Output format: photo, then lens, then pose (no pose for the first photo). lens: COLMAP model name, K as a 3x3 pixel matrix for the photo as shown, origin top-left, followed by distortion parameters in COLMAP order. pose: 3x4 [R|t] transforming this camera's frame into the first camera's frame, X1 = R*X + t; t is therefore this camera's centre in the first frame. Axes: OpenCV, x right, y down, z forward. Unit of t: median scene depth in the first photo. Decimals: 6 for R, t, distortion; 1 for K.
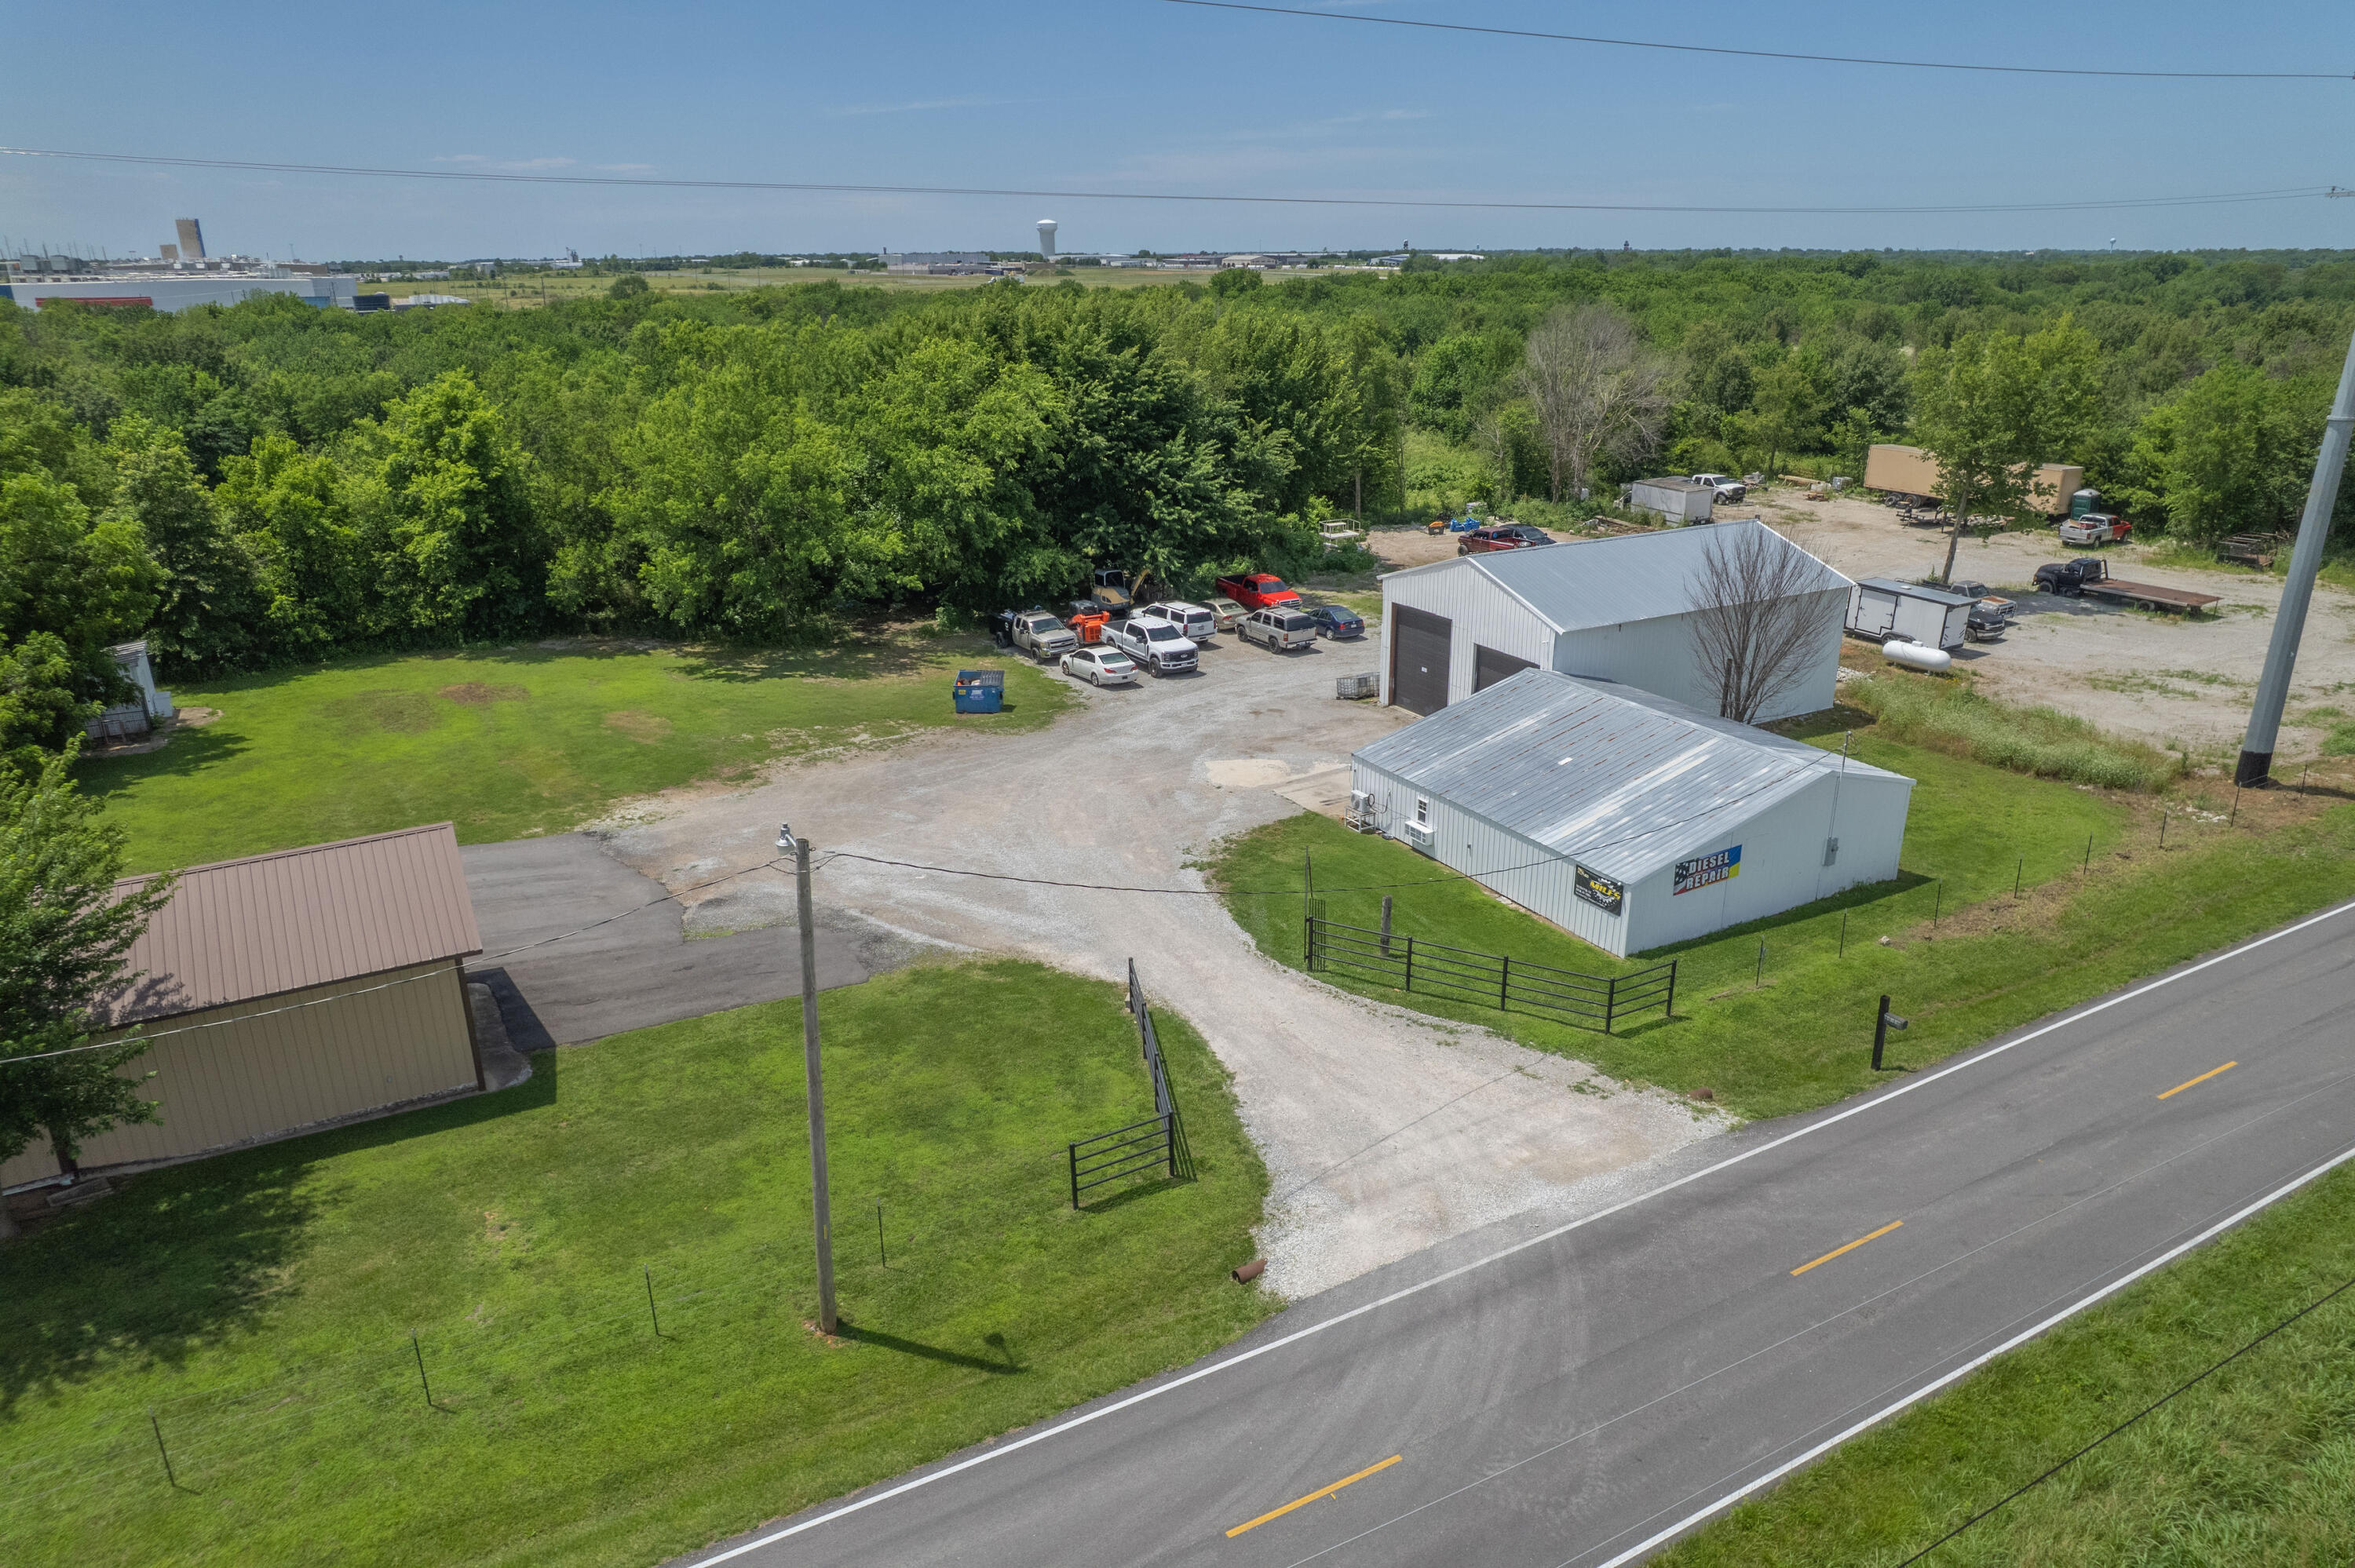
lens RADIAL K [[1496.2, 0, 1171.2], [0, 1496.2, 800.6], [0, 0, 1]] dist [-0.070008, 0.057345]
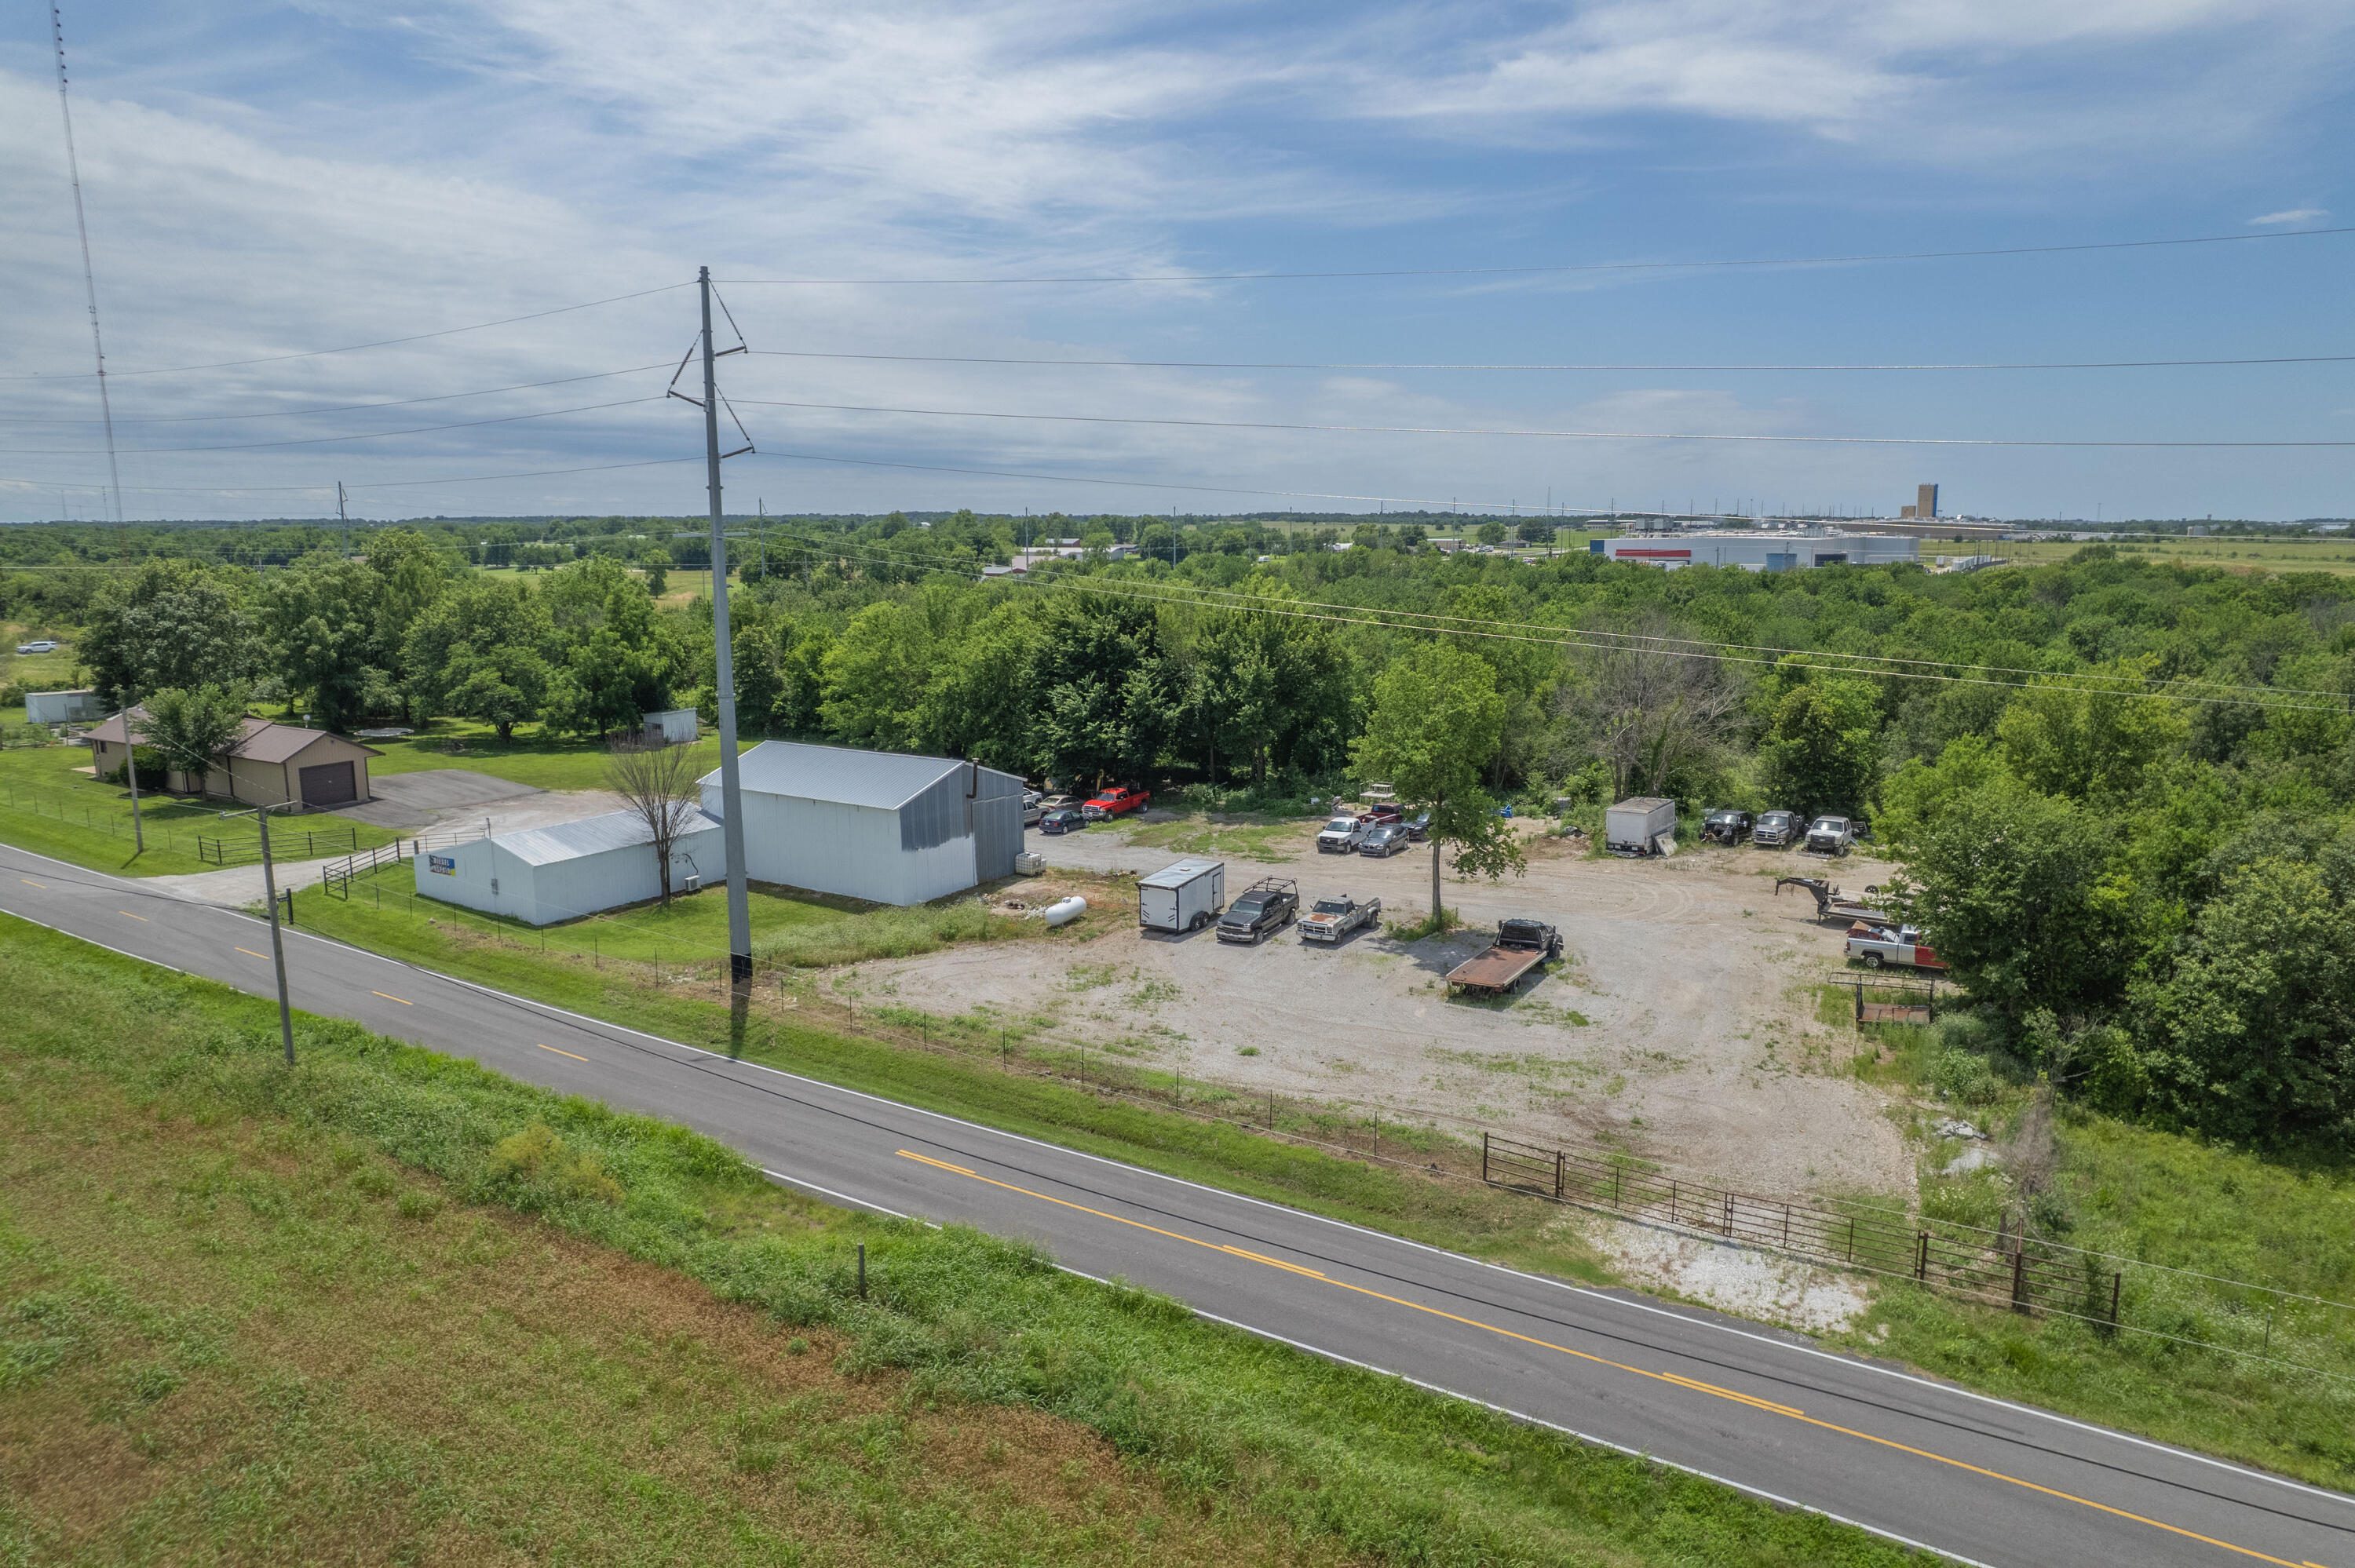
lens RADIAL K [[1496.2, 0, 1171.2], [0, 1496.2, 800.6], [0, 0, 1]] dist [-0.070008, 0.057345]
pose [[0.463969, 0.167052, -0.869958, 1.764141], [-0.305877, 0.951868, 0.019649, -0.261088], [0.831368, 0.256984, 0.492734, 0.572714]]
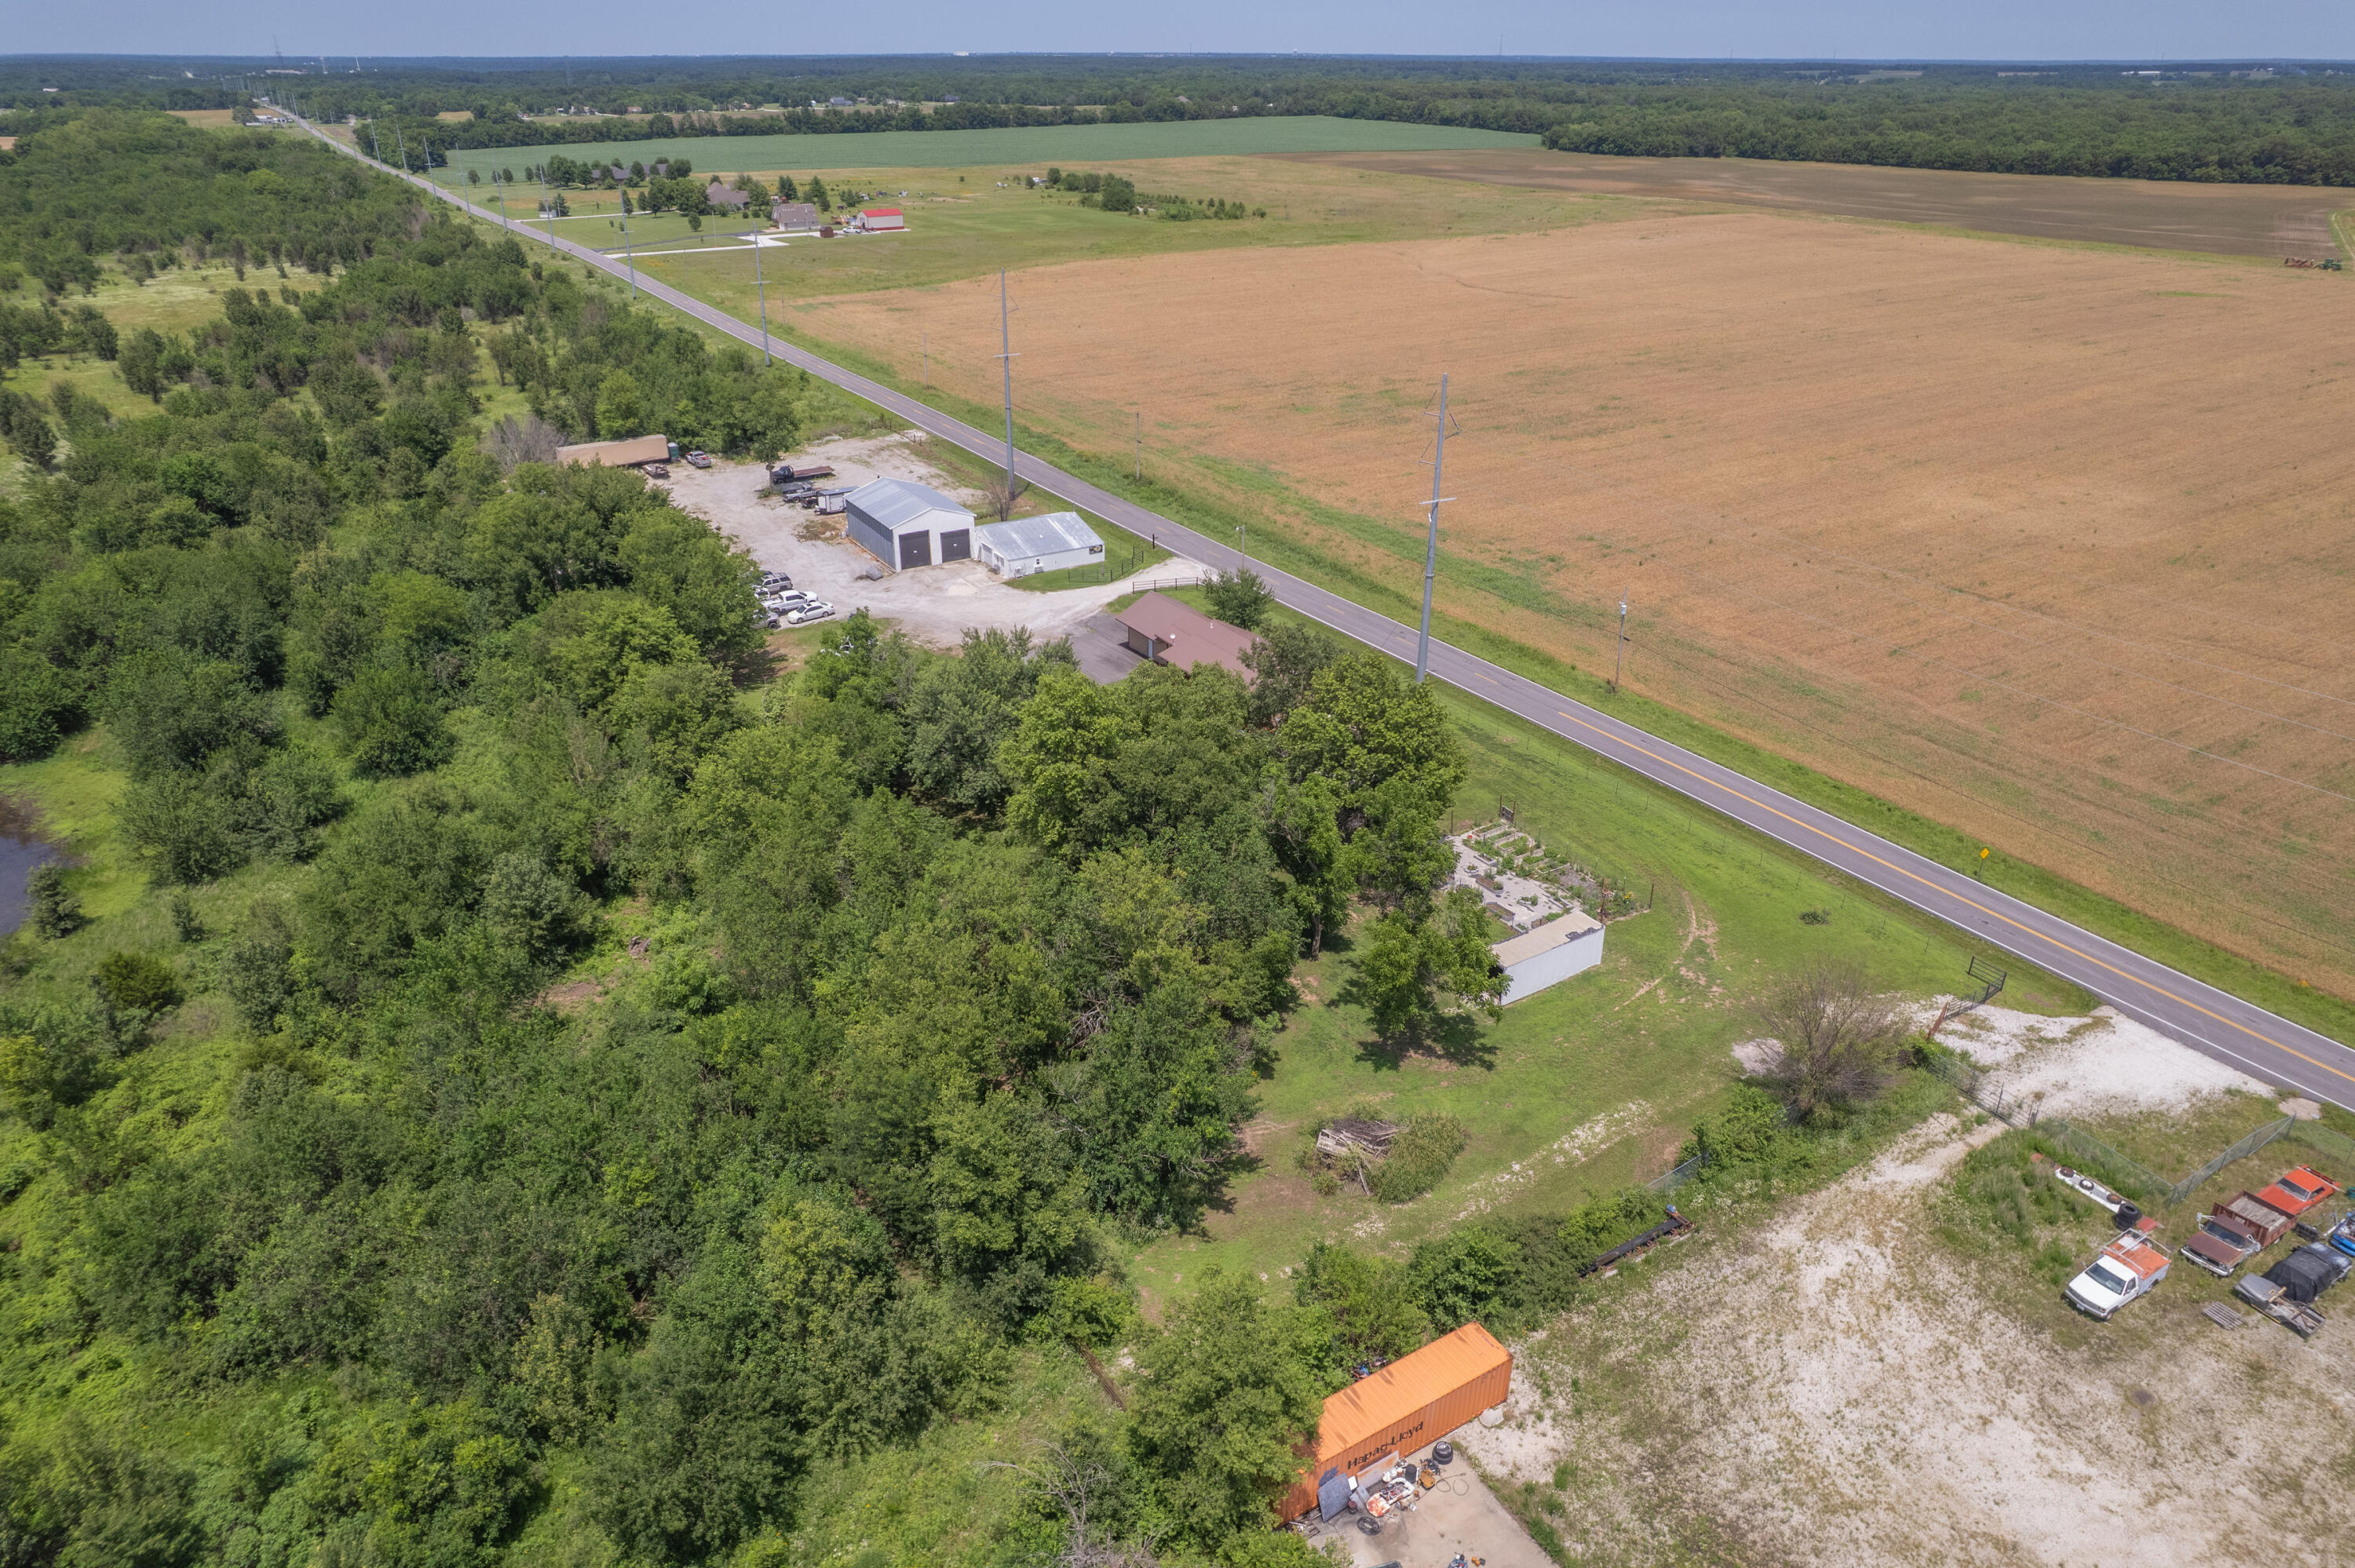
lens RADIAL K [[1512.6, 0, 1185.0], [0, 1512.6, 779.0], [0, 0, 1]] dist [-0.070159, 0.076278]
pose [[-0.045350, -0.434273, 0.899639, -2.806437], [0.341584, 0.839541, 0.422481, -0.810973], [-0.938756, 0.326462, 0.110267, 0.338762]]
